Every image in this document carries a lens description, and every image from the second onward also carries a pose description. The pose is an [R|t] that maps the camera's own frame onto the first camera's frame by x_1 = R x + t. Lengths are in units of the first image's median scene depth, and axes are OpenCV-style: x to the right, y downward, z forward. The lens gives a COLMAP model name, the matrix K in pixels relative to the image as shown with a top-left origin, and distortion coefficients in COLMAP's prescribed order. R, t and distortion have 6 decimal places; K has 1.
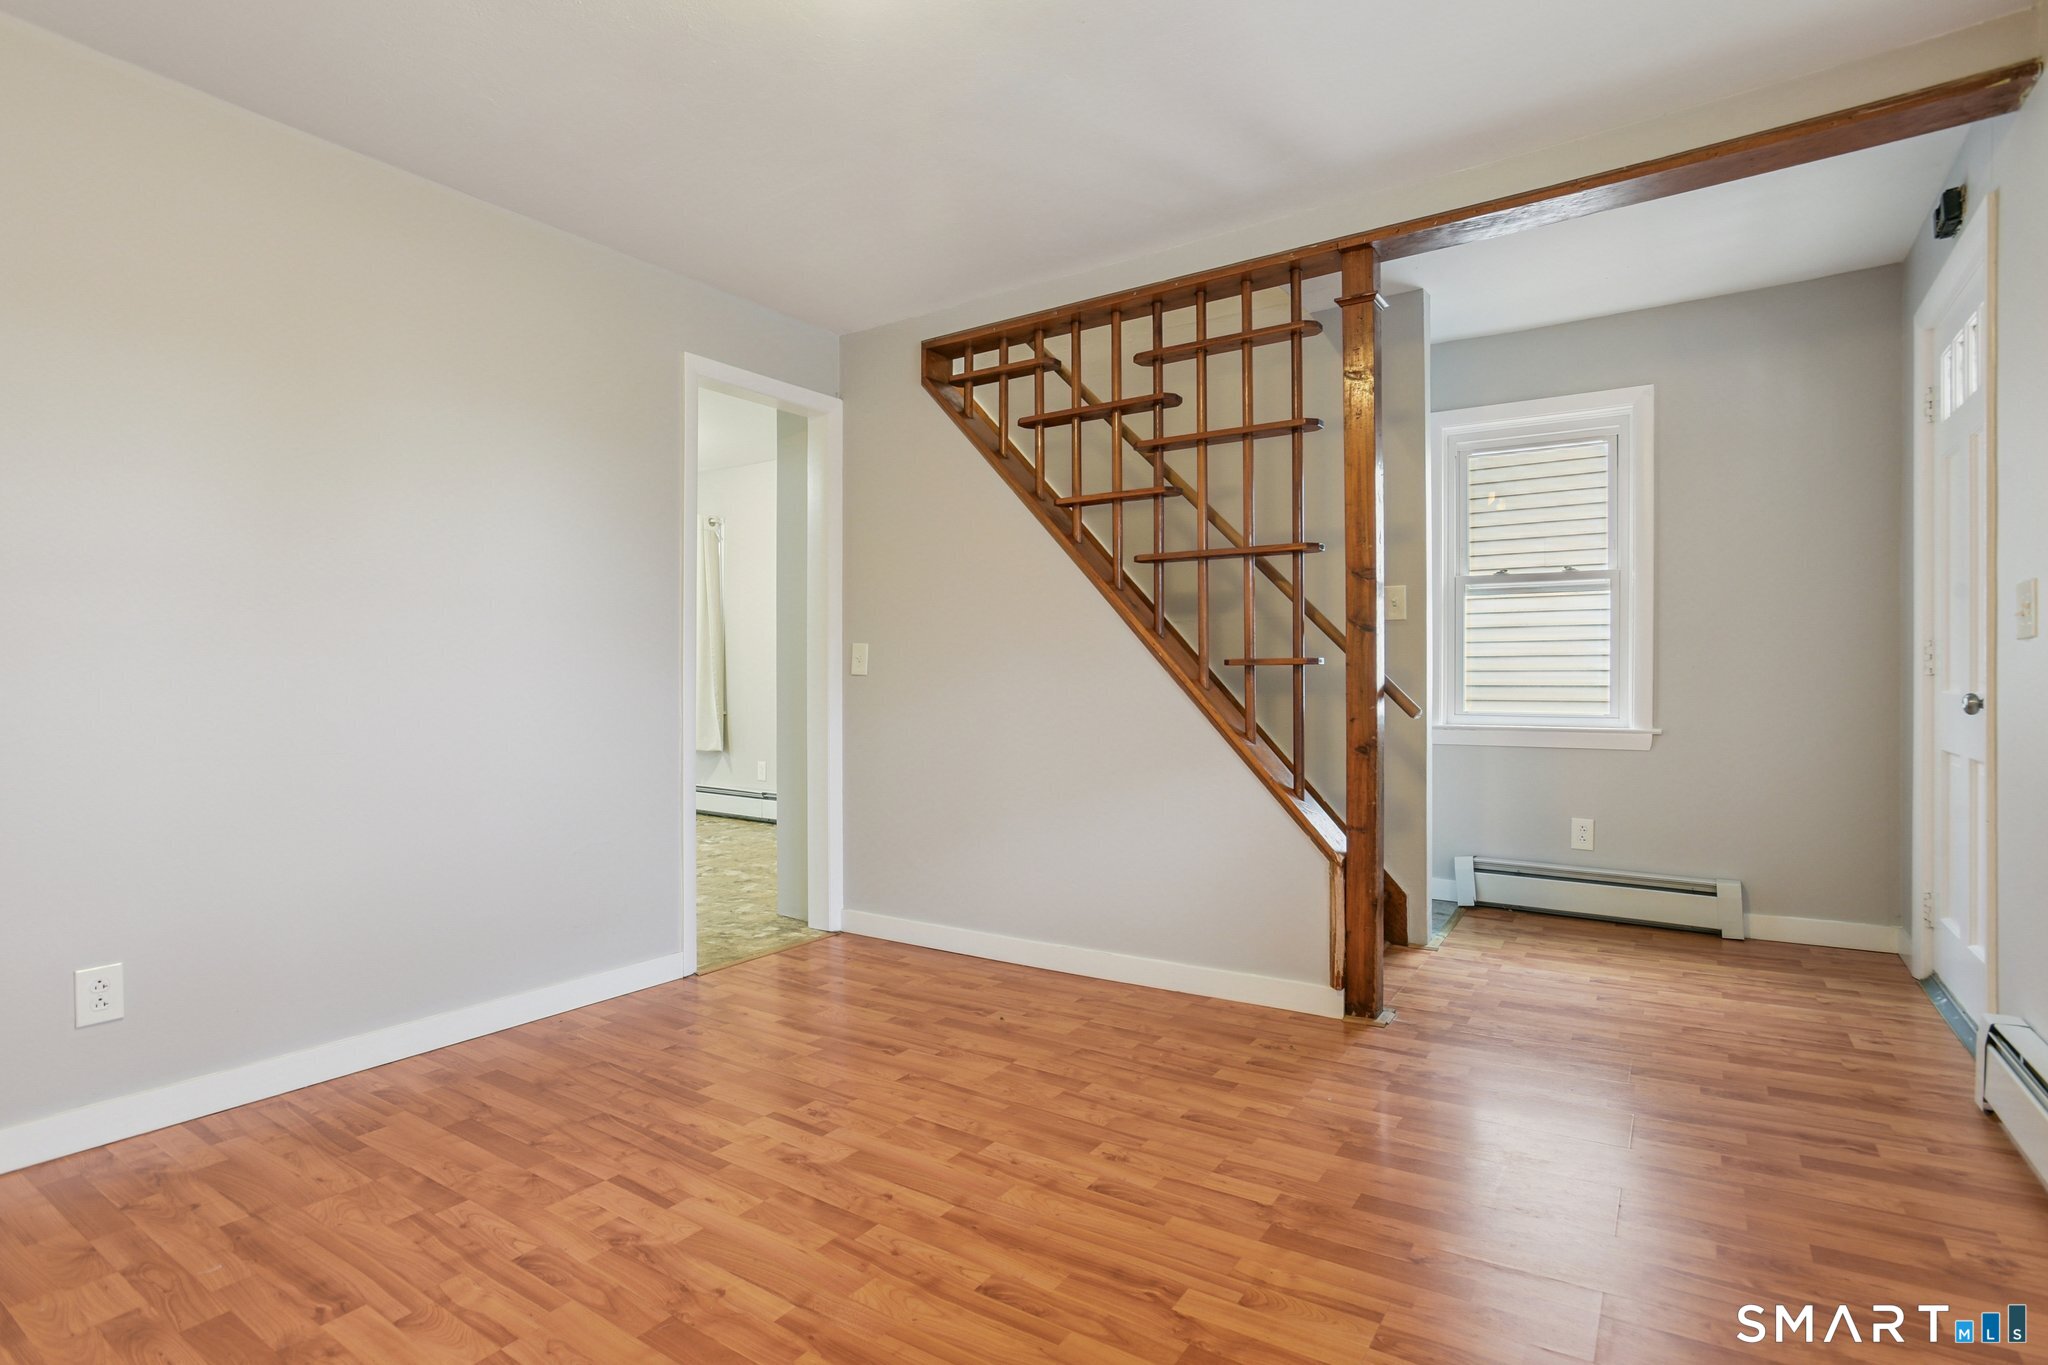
lens RADIAL K [[998.9, 0, 1028.3], [0, 998.9, 686.6], [0, 0, 1]] dist [-0.029701, 0.008643]
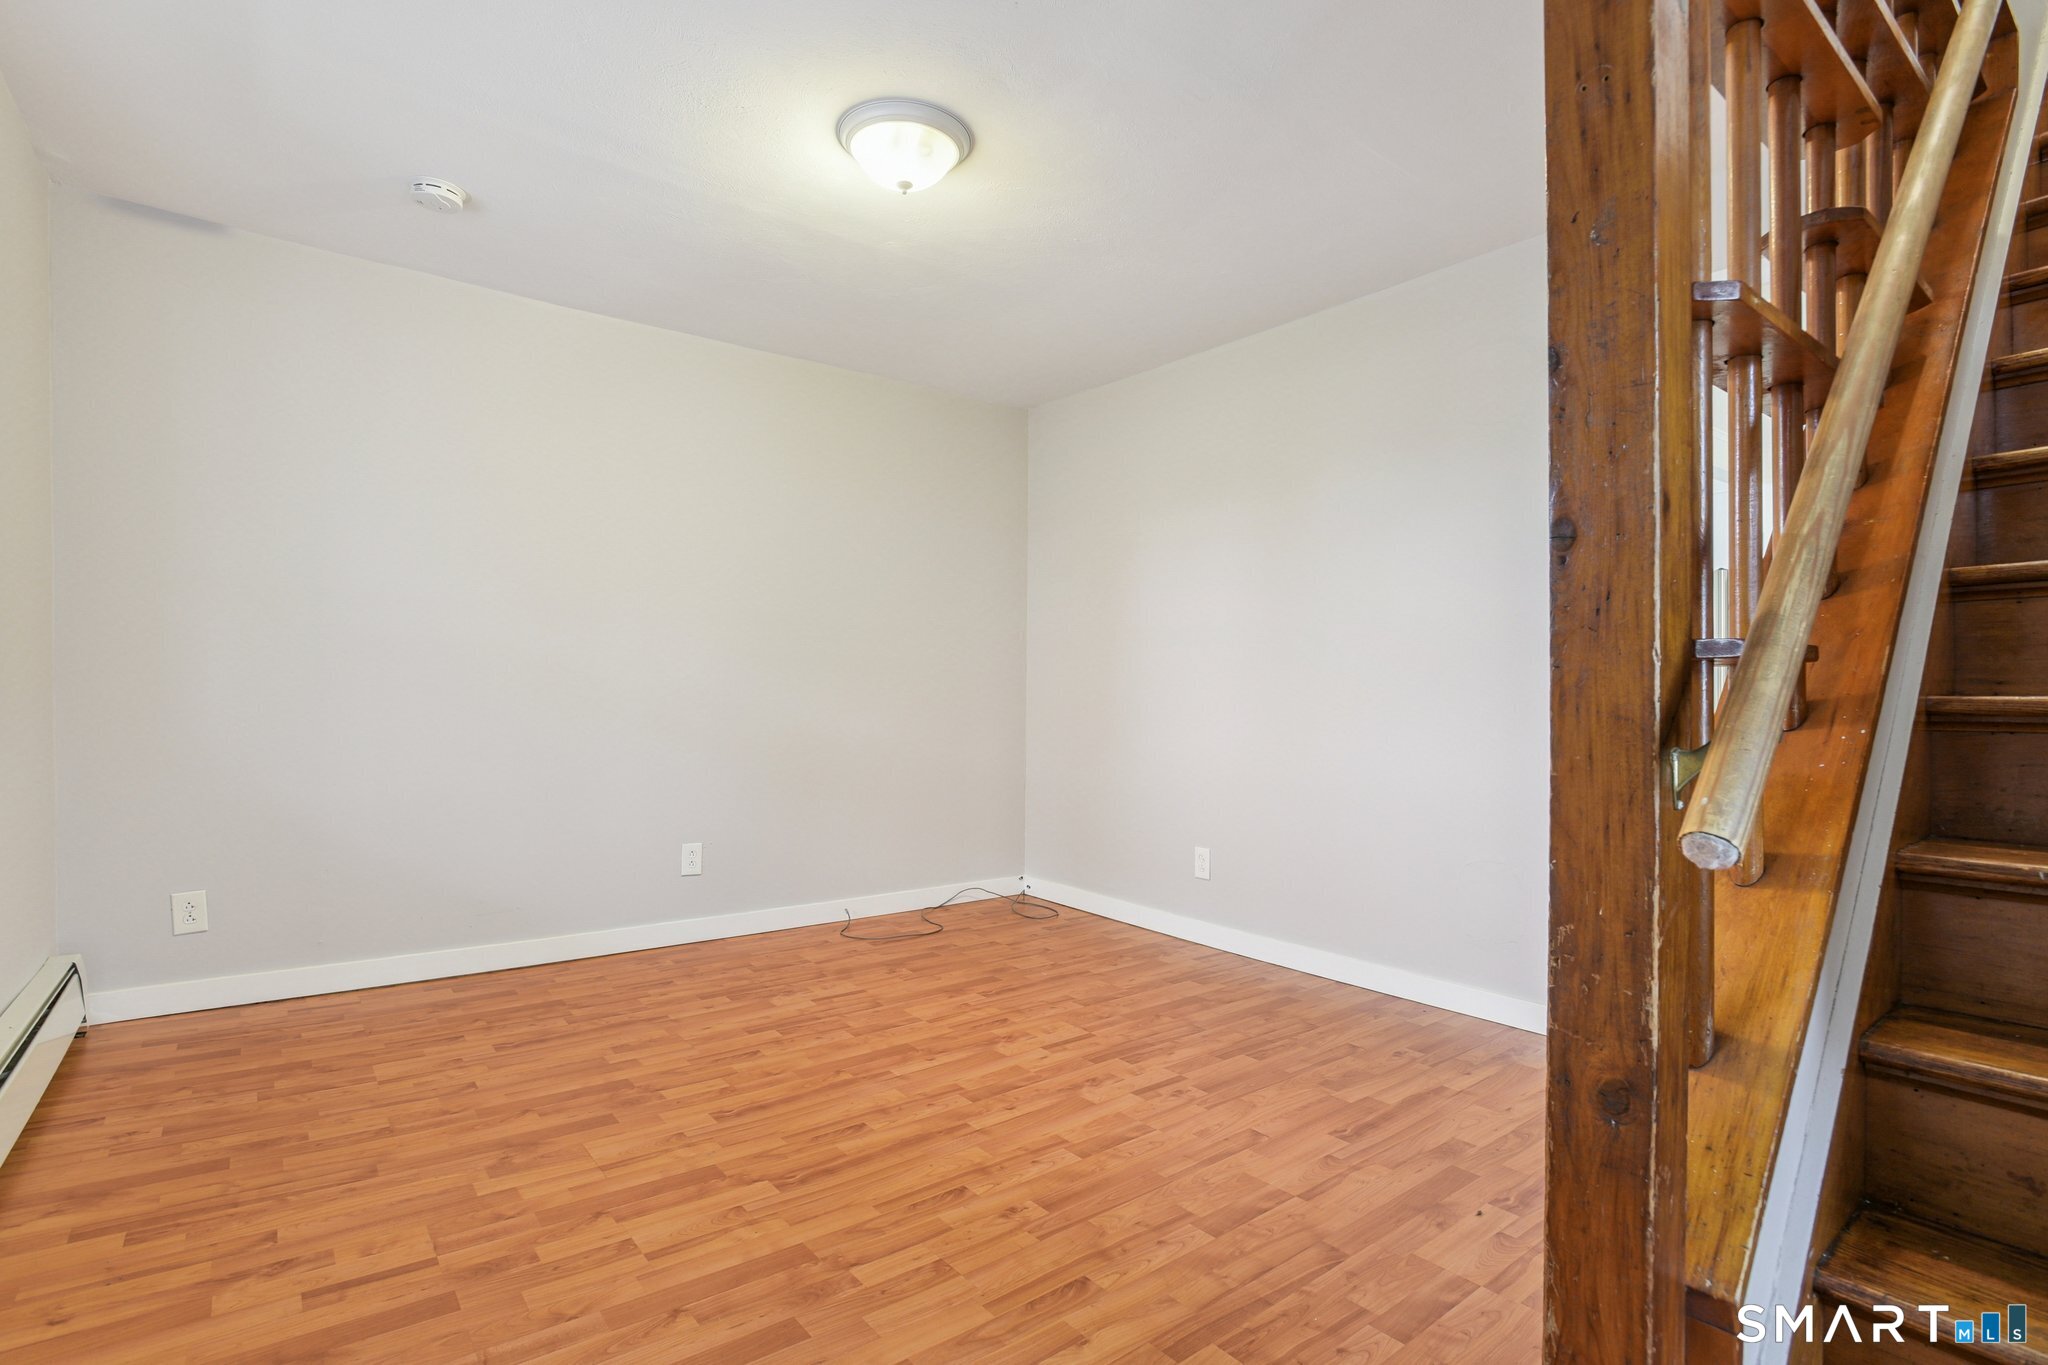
lens RADIAL K [[998.9, 0, 1037.4], [0, 998.9, 692.2], [0, 0, 1]] dist [-0.029701, 0.008643]
pose [[-0.296228, 0.002299, -0.955114, 1.004023], [-0.011745, 0.999913, 0.006049, -0.013959], [0.955045, 0.013009, -0.296175, 1.350683]]
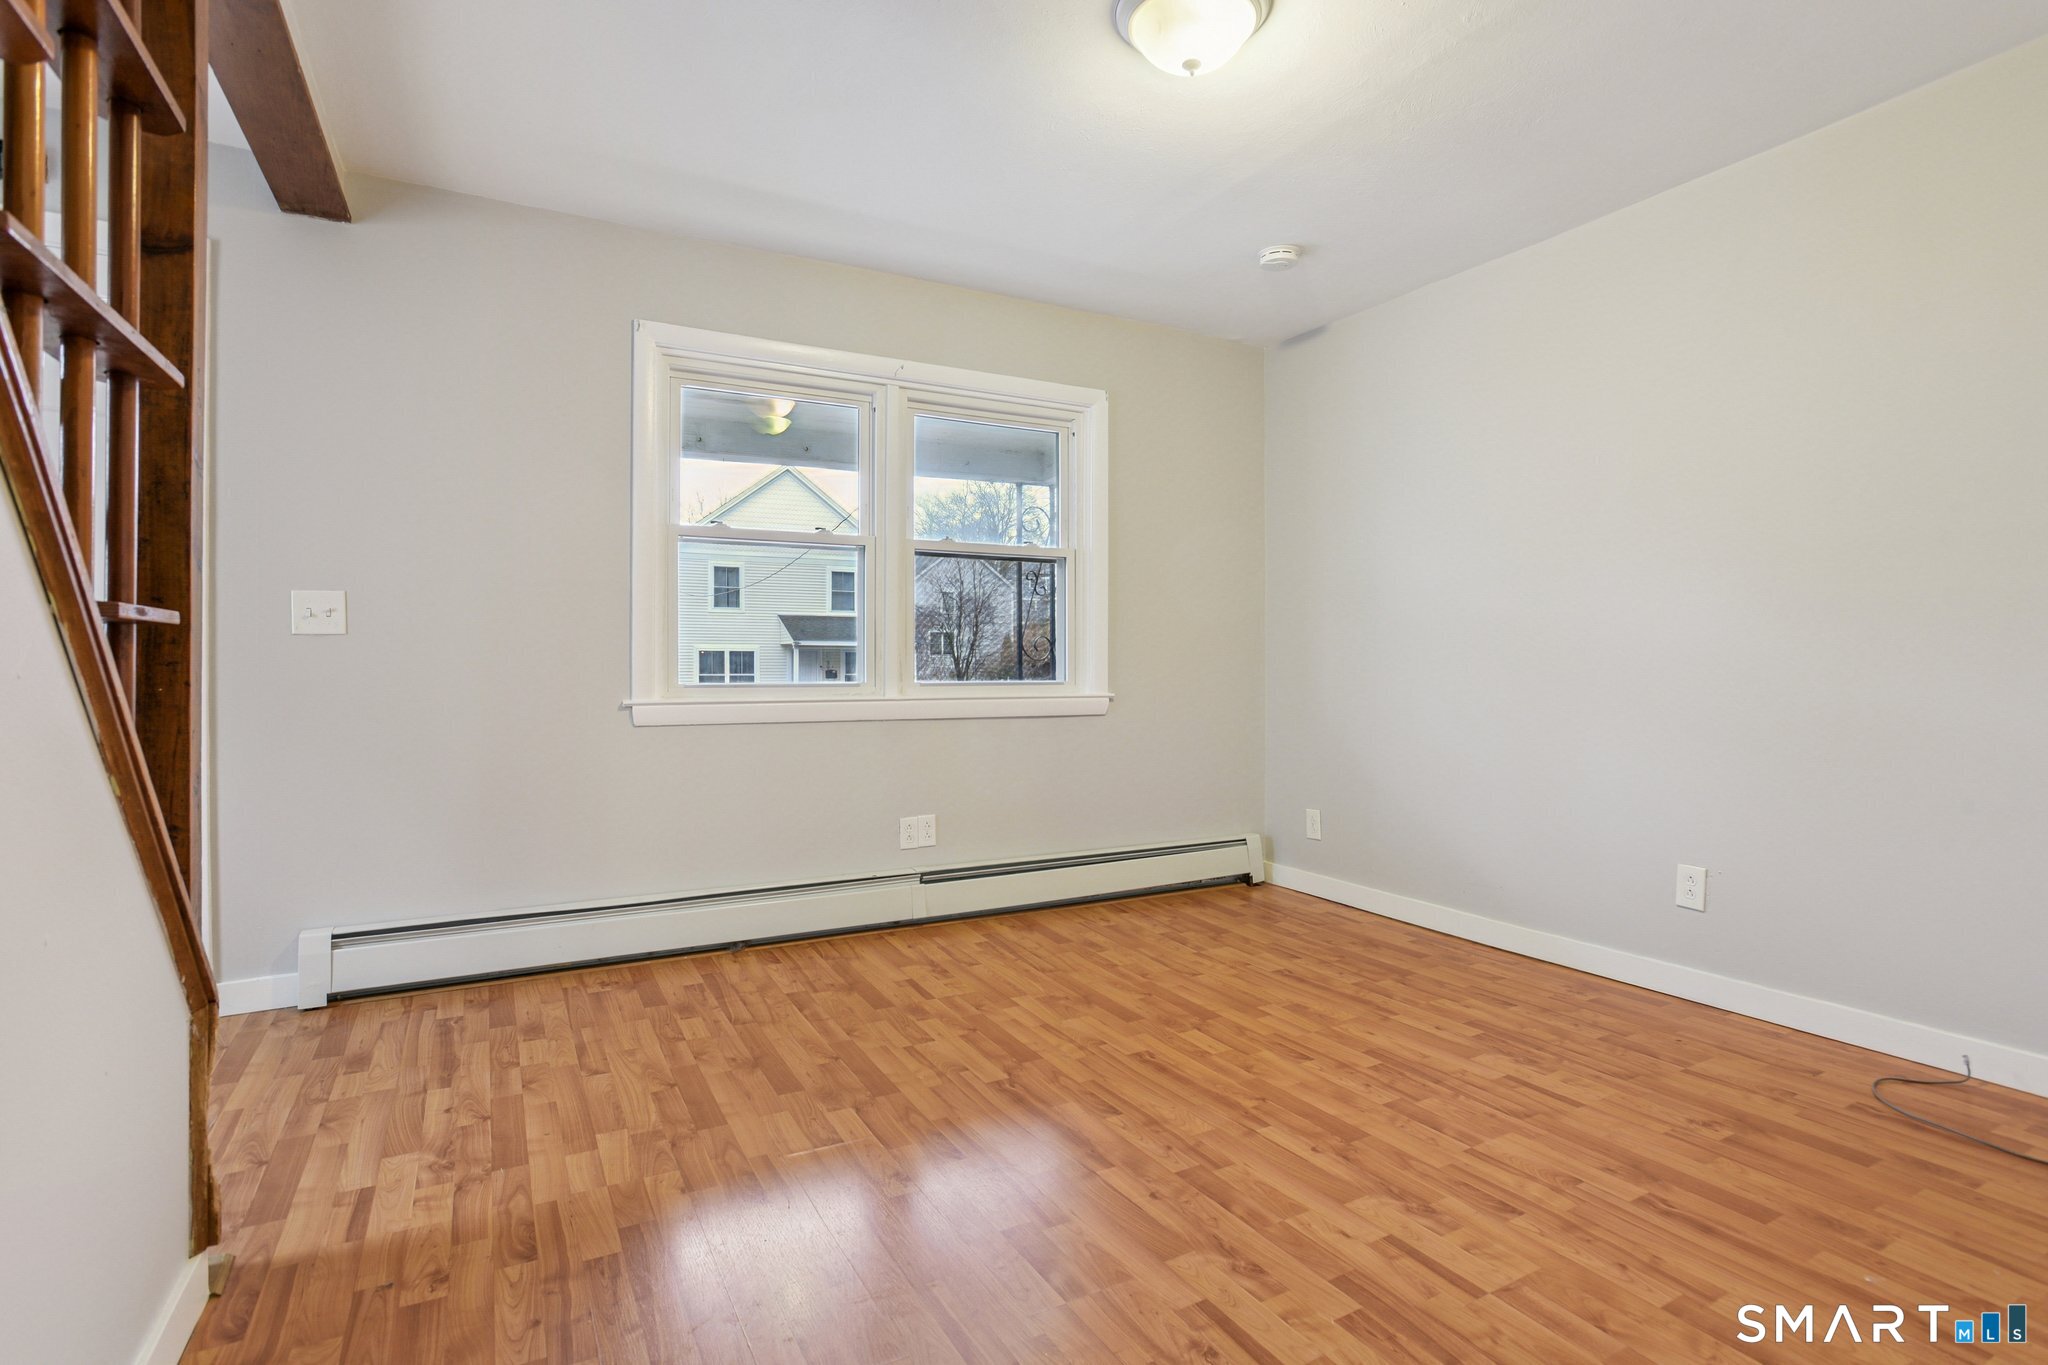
lens RADIAL K [[998.9, 0, 1037.7], [0, 998.9, 666.1], [0, 0, 1]] dist [-0.029701, 0.008643]
pose [[-0.891194, 0.009809, 0.453517, -0.465180], [0.009767, 0.999949, -0.002434, 0.004253], [-0.453518, 0.002260, -0.891244, 1.843364]]
